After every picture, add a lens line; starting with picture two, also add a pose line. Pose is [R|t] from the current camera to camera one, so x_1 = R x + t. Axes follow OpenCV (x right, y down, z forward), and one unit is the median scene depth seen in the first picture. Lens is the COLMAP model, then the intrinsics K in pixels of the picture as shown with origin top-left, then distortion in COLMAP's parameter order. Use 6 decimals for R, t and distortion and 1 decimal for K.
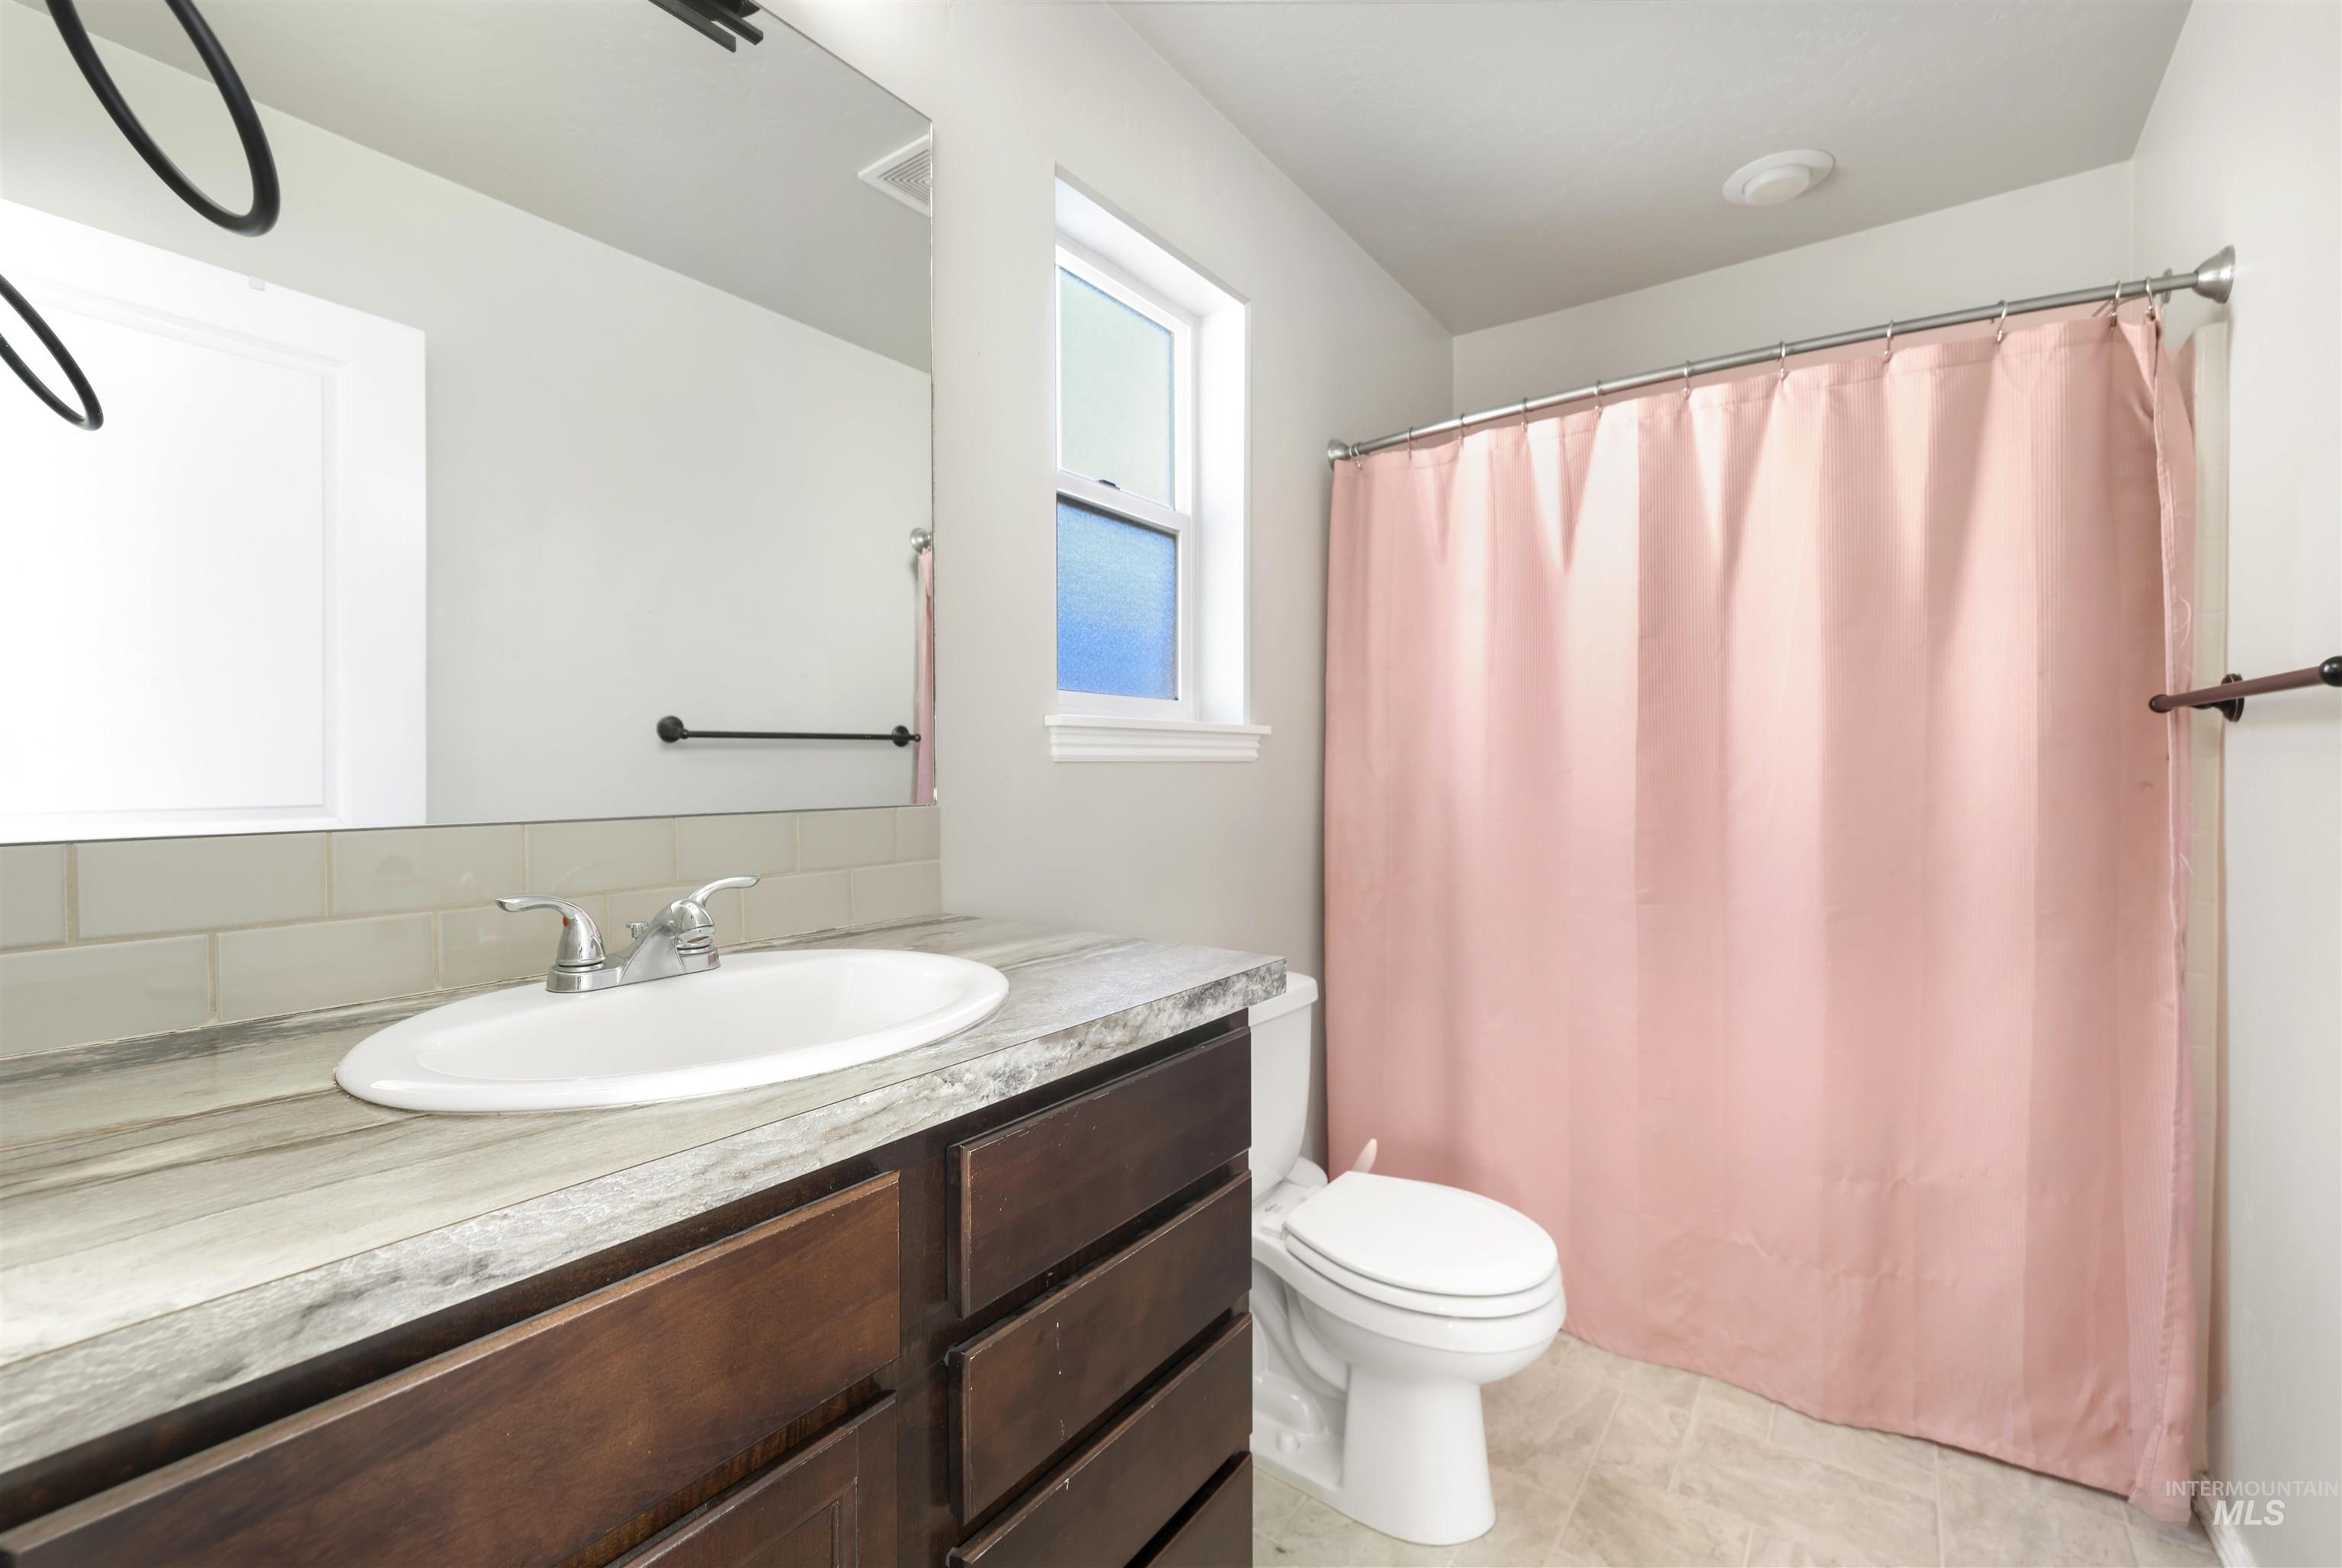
lens RADIAL K [[1010.7, 0, 1160.3], [0, 1010.7, 767.4], [0, 0, 1]] dist [0.001317, 0.000147]
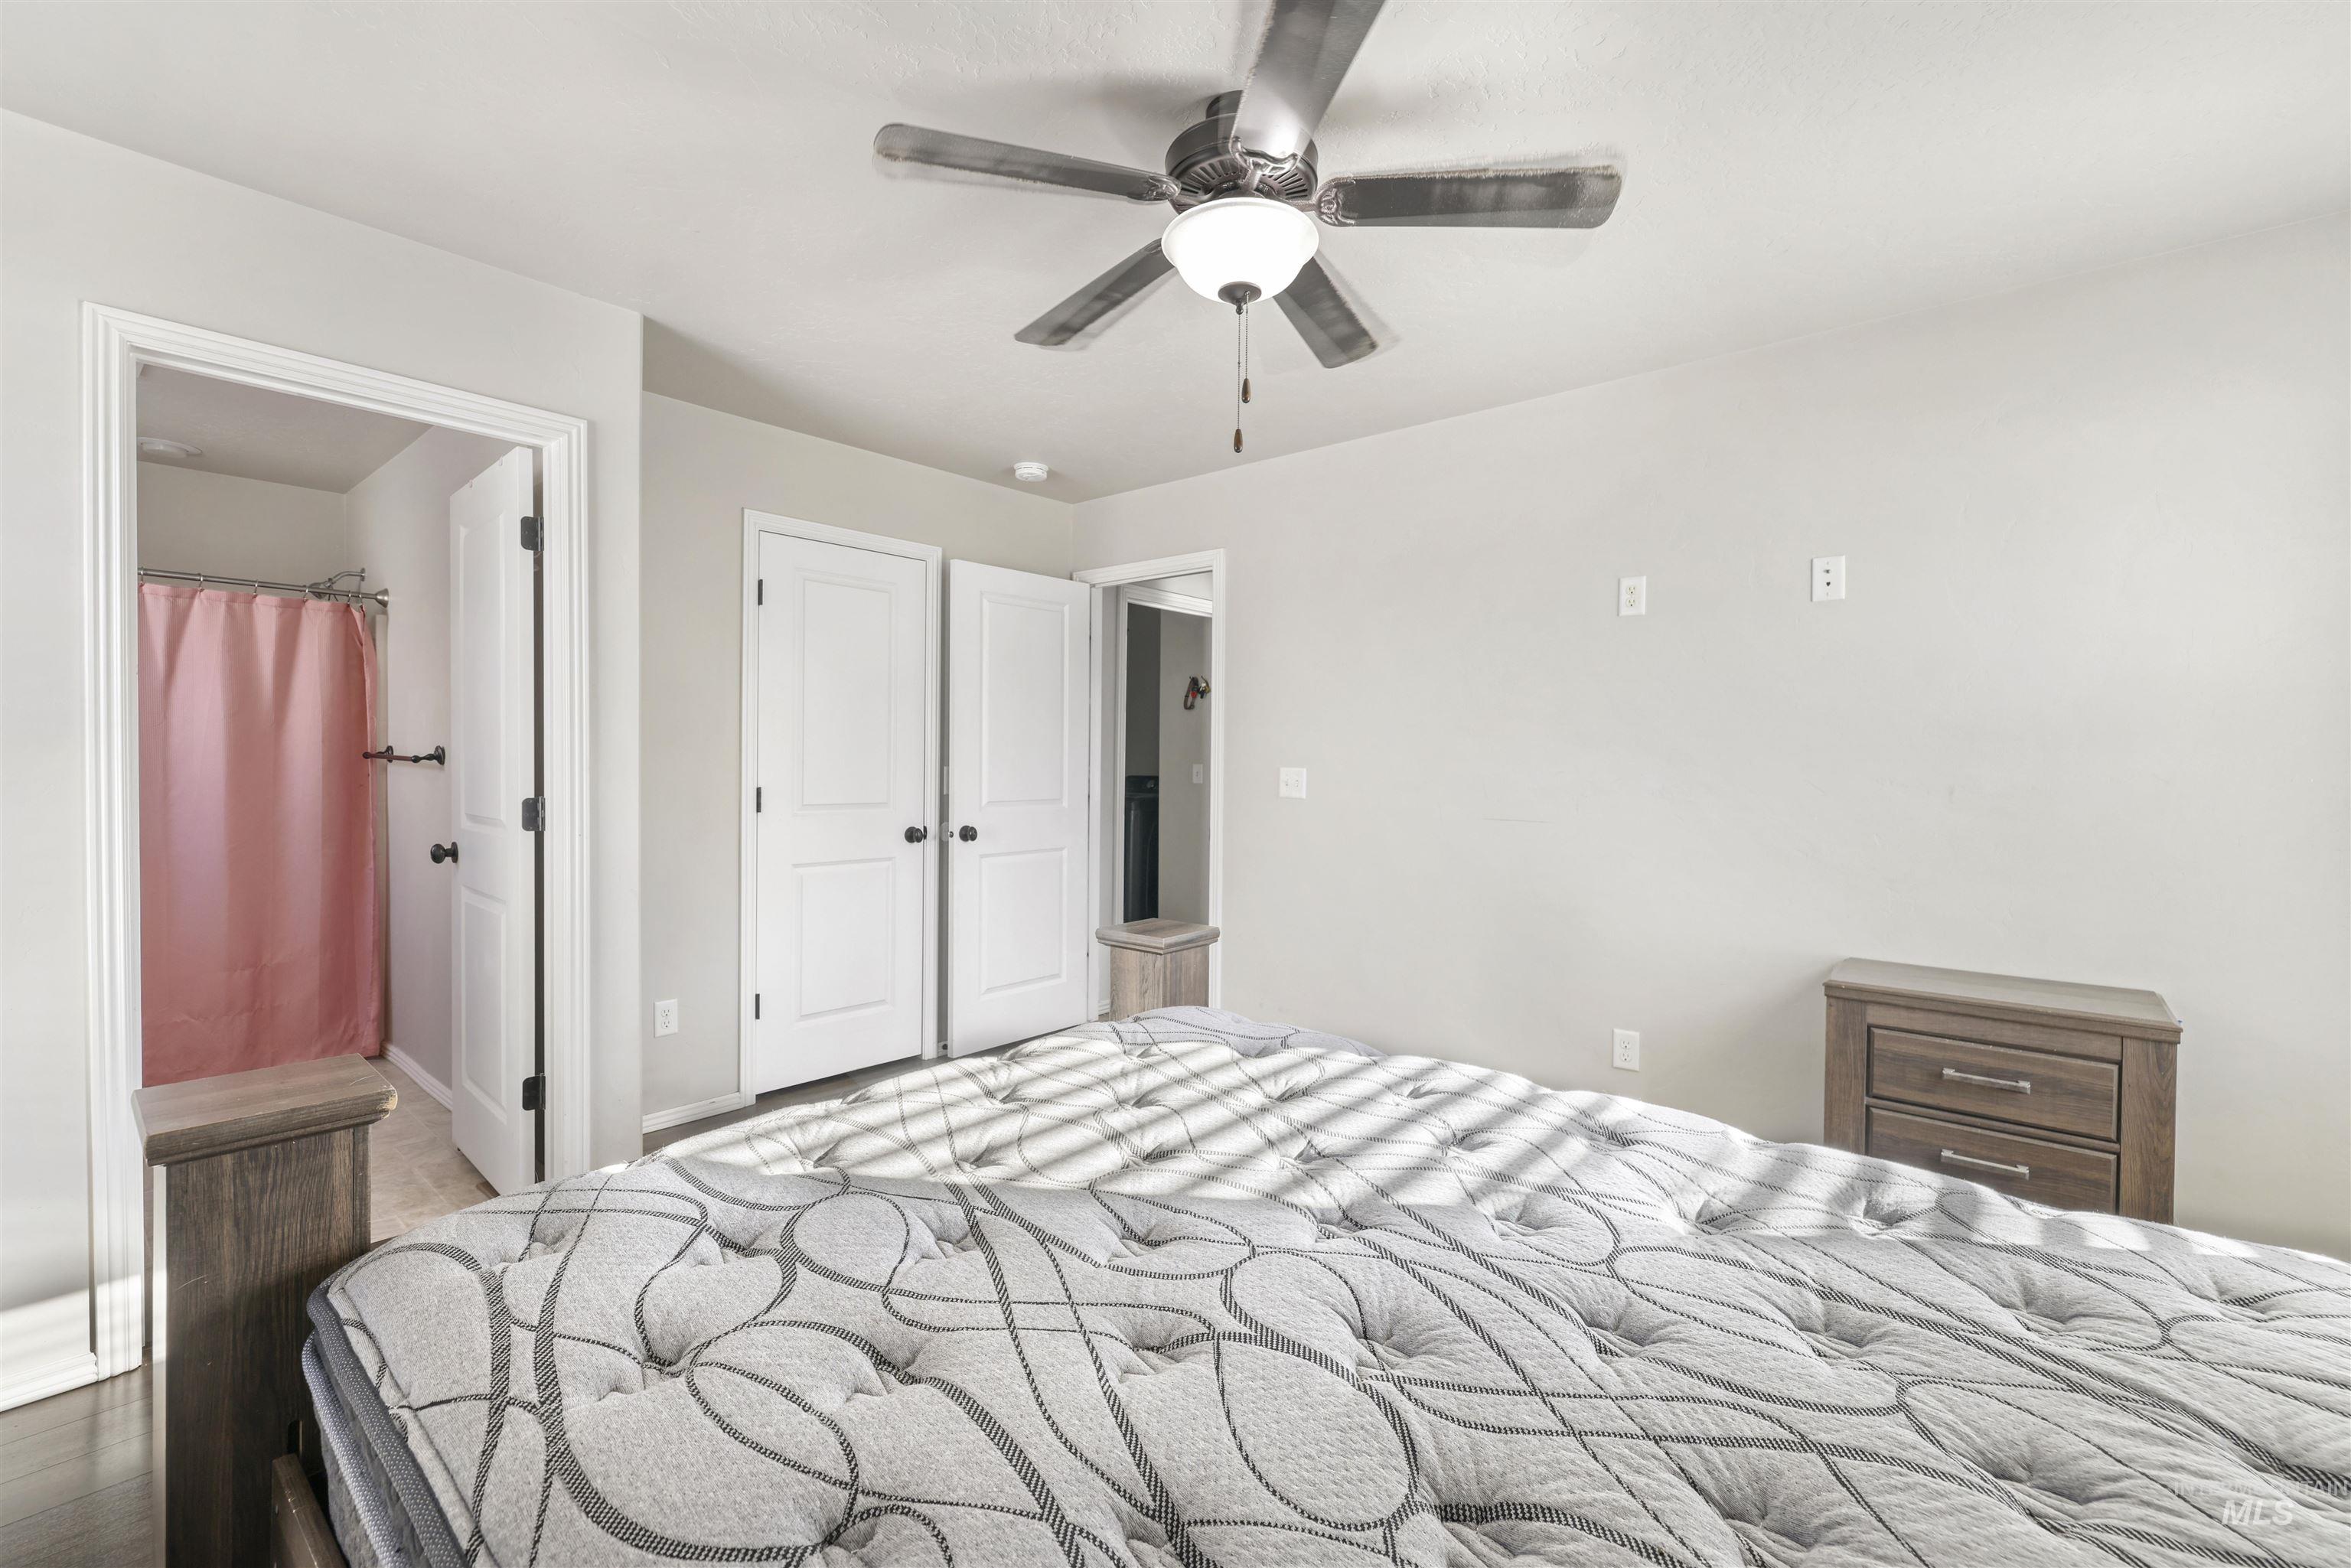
lens RADIAL K [[1014.6, 0, 1164.2], [0, 1014.6, 779.1], [0, 0, 1]] dist [0.001317, 0.000147]
pose [[0.093256, -0.007712, 0.995612, -1.261631], [0.005206, 0.999960, 0.007258, -0.007176], [-0.995629, 0.004506, 0.093293, -1.143150]]
